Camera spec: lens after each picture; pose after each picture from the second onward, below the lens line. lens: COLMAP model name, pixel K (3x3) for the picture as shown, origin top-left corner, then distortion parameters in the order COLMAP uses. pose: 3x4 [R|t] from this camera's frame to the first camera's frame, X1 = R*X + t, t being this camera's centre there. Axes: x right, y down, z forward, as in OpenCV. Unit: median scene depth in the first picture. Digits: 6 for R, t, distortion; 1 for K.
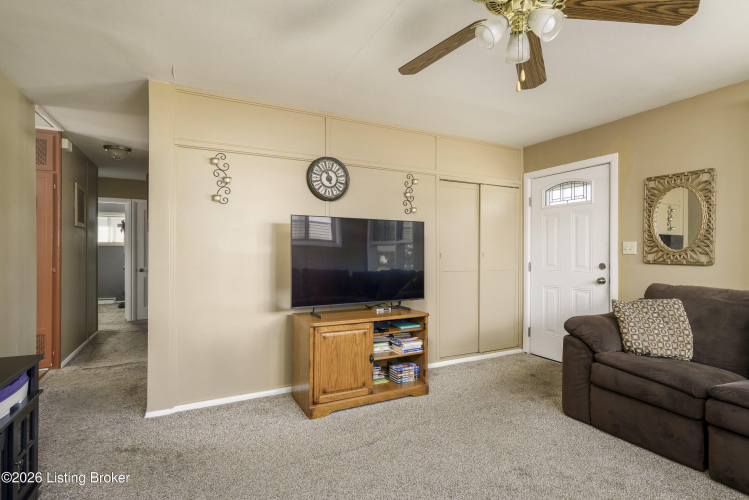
lens RADIAL K [[370.8, 0, 375.1], [0, 370.8, 250.6], [0, 0, 1]] dist [-0.004477, -0.000234]
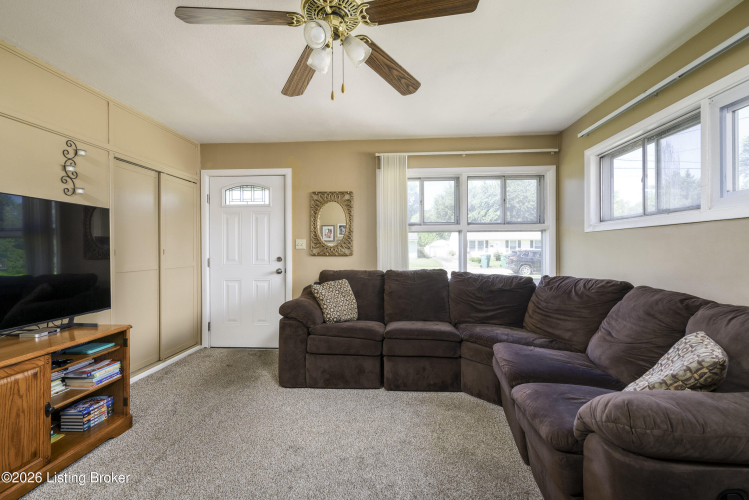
lens RADIAL K [[337.5, 0, 377.7], [0, 337.5, 250.7], [0, 0, 1]] dist [-0.010962, -0.000878]
pose [[0.502252, -0.010512, 0.864657, -0.206005], [0.004815, 0.999945, 0.009360, 0.006471], [-0.864708, -0.000538, 0.502275, 0.185271]]
